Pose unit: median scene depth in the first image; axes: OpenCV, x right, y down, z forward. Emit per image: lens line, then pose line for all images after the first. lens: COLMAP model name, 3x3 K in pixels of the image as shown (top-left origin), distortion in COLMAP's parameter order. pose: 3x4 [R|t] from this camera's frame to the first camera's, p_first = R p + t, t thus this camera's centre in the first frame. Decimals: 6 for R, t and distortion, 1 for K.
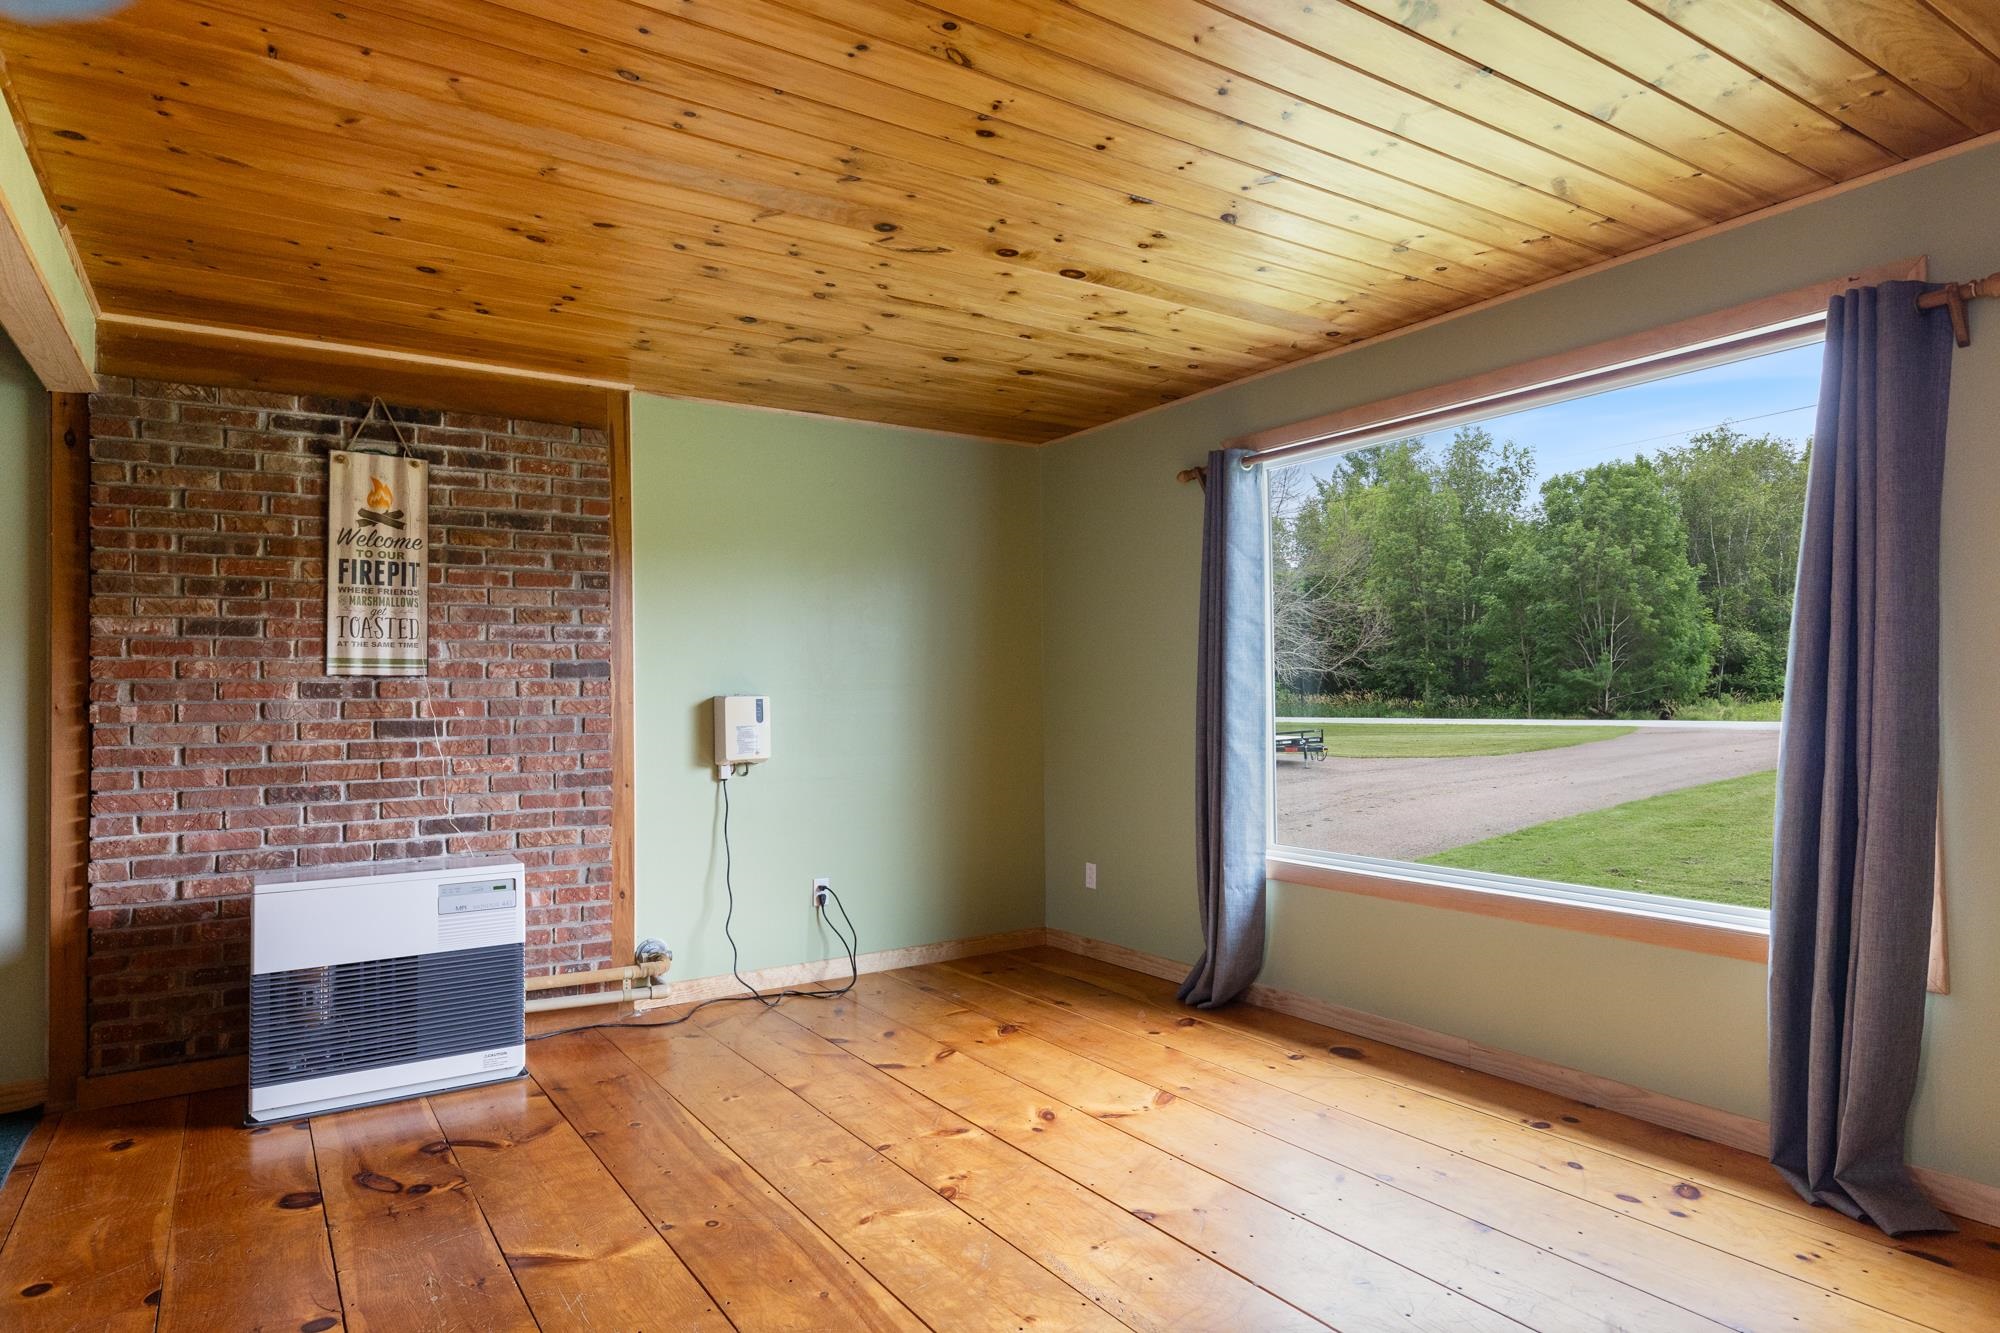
lens RADIAL K [[1156.1, 0, 1002.3], [0, 1156.1, 666.6], [0, 0, 1]] dist [0.010638, -0.002044]
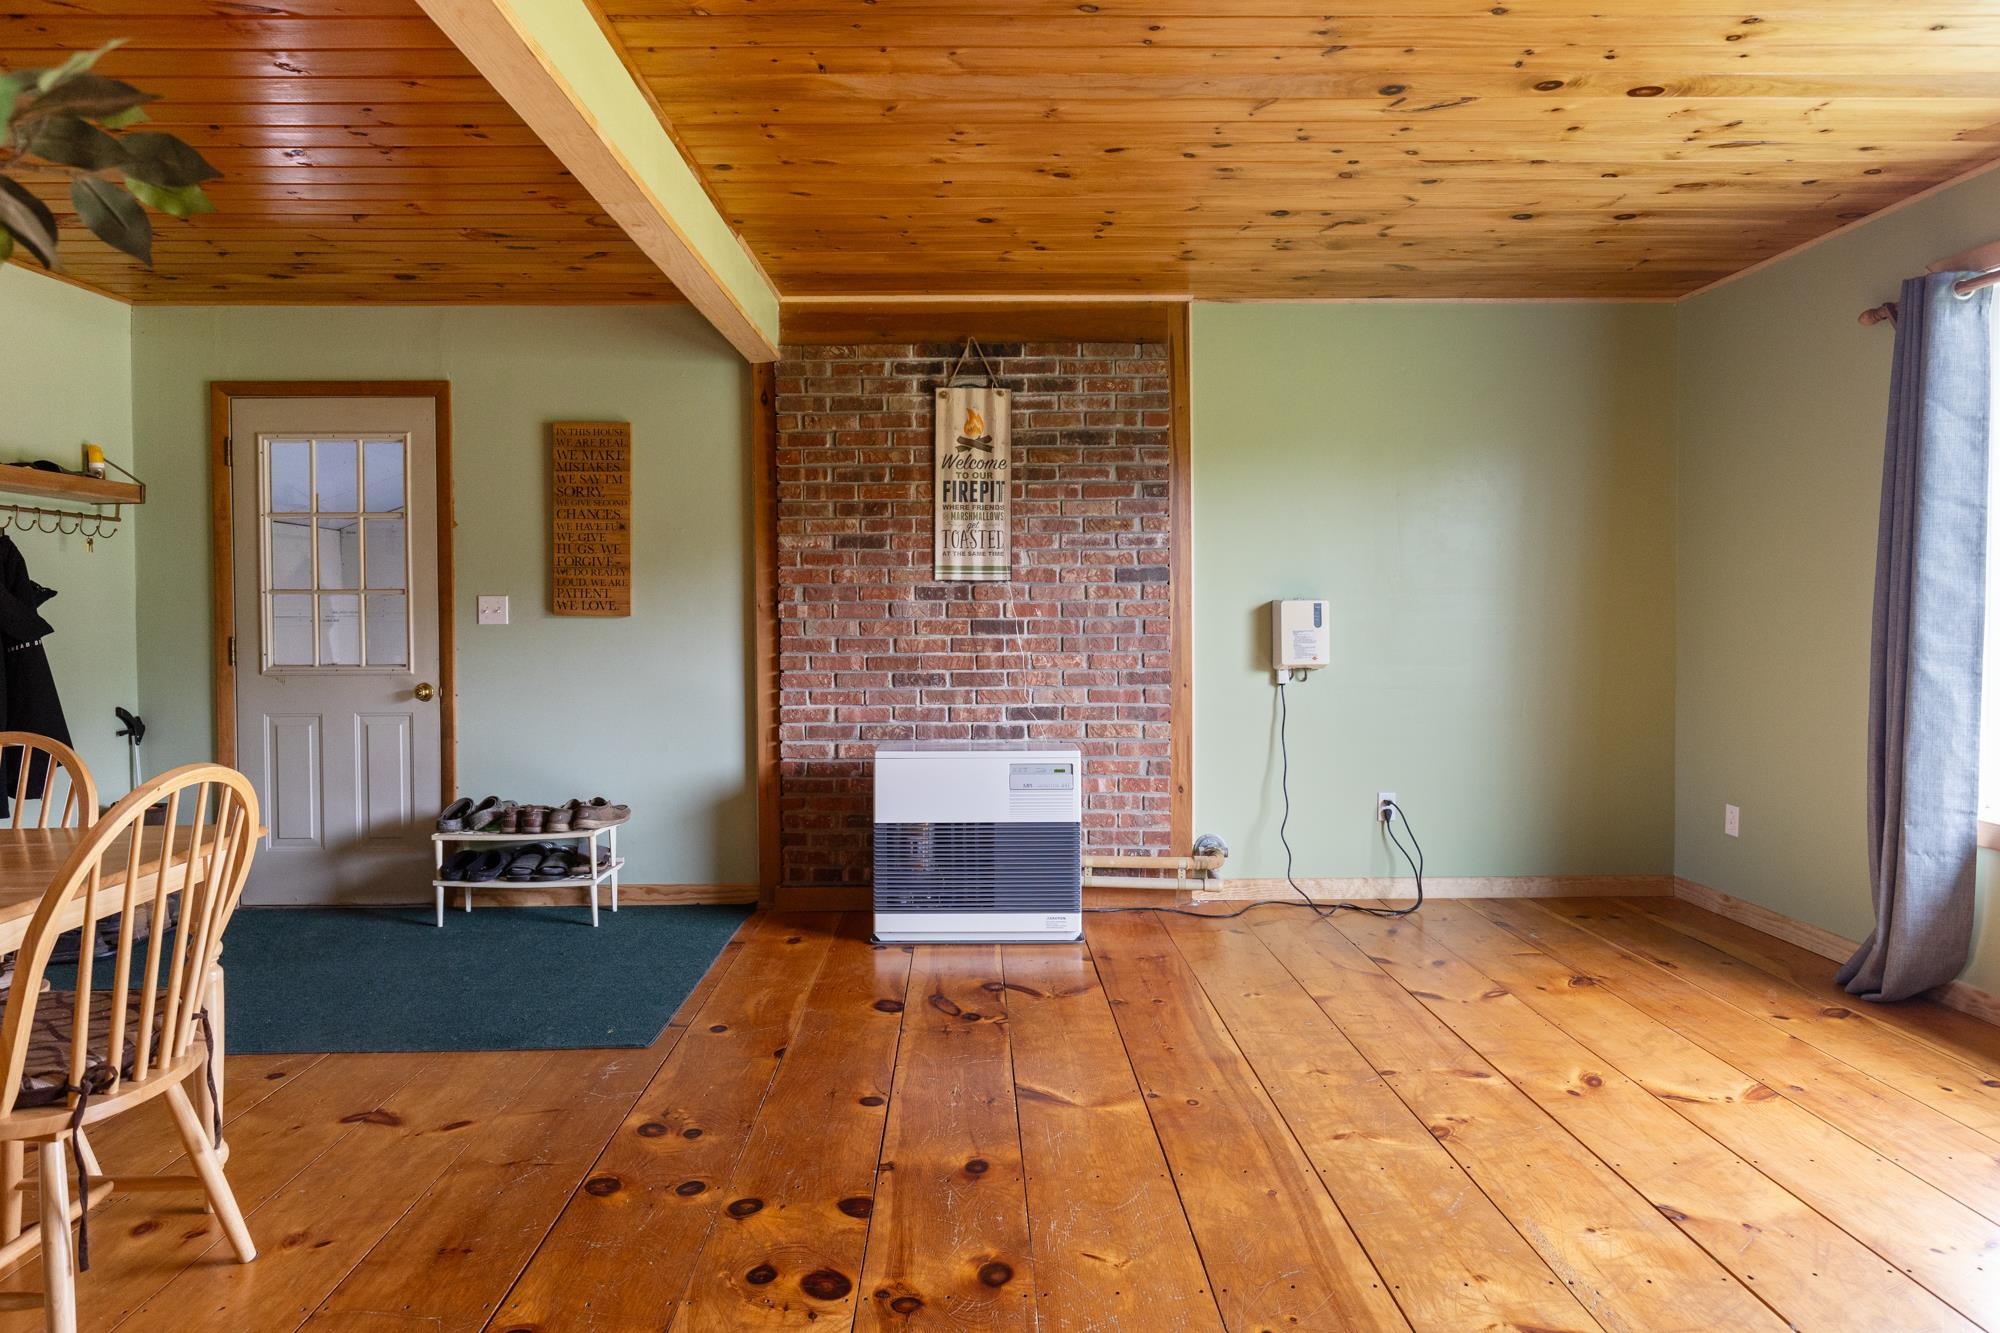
lens RADIAL K [[1179.6, 0, 977.6], [0, 1179.6, 628.3], [0, 0, 1]] dist [0.001233, -0.002379]
pose [[0.839762, 0.017769, -0.542663, 0.106237], [0.008323, 0.998926, 0.045588, 0.001782], [0.542890, -0.042799, 0.838712, 0.013293]]
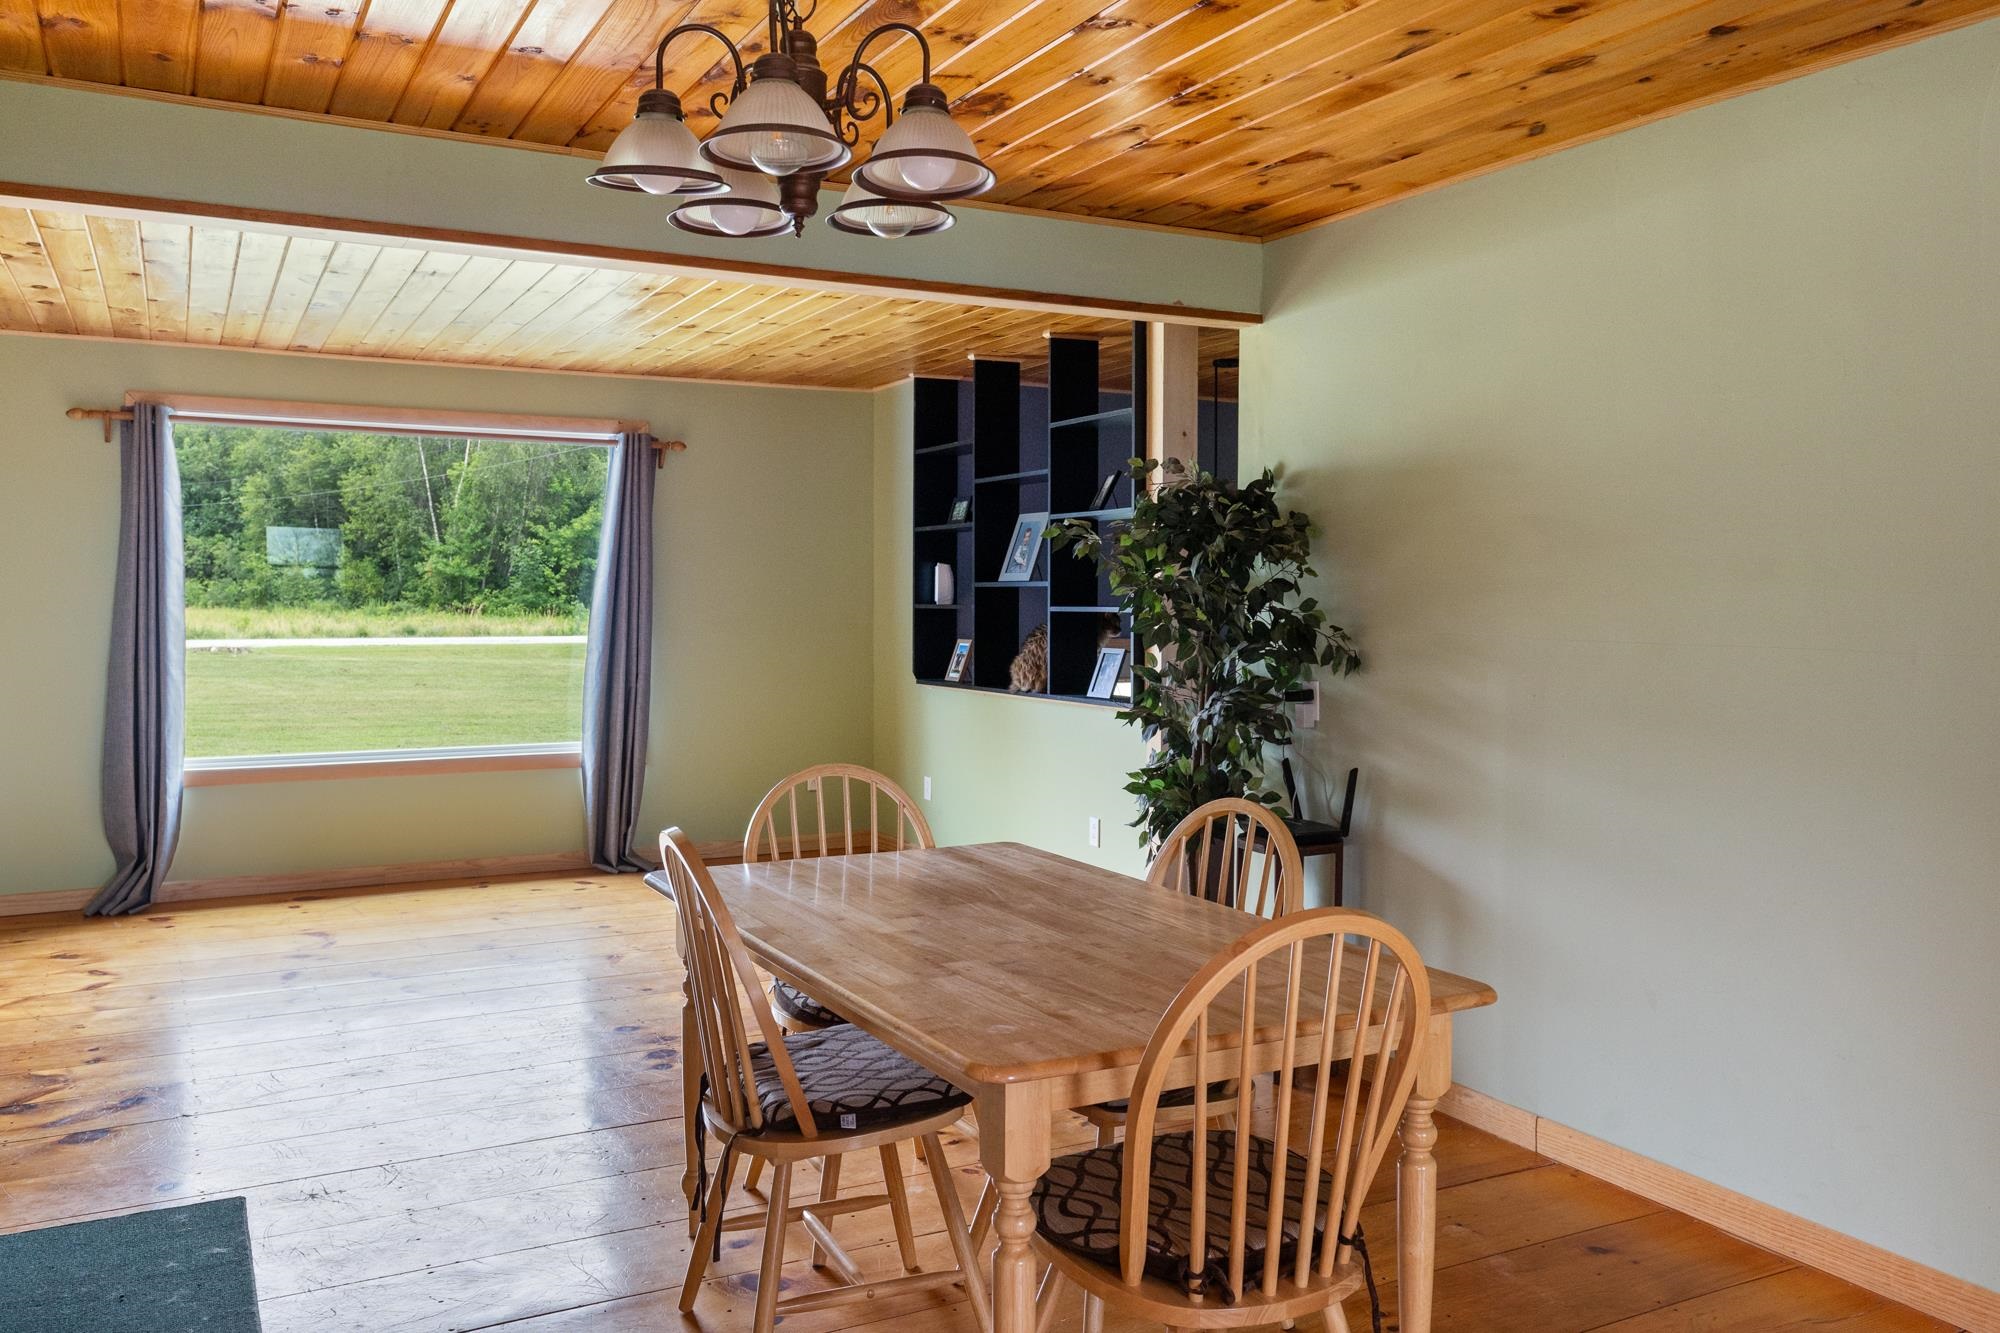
lens RADIAL K [[1539.5, 0, 985.6], [0, 1539.5, 618.2], [0, 0, 1]] dist [0.005779, -0.006542]
pose [[0.093189, -0.003096, 0.995644, -1.352736], [-0.028060, 0.999590, 0.005735, -0.015683], [-0.995253, -0.028472, 0.093064, 0.078677]]
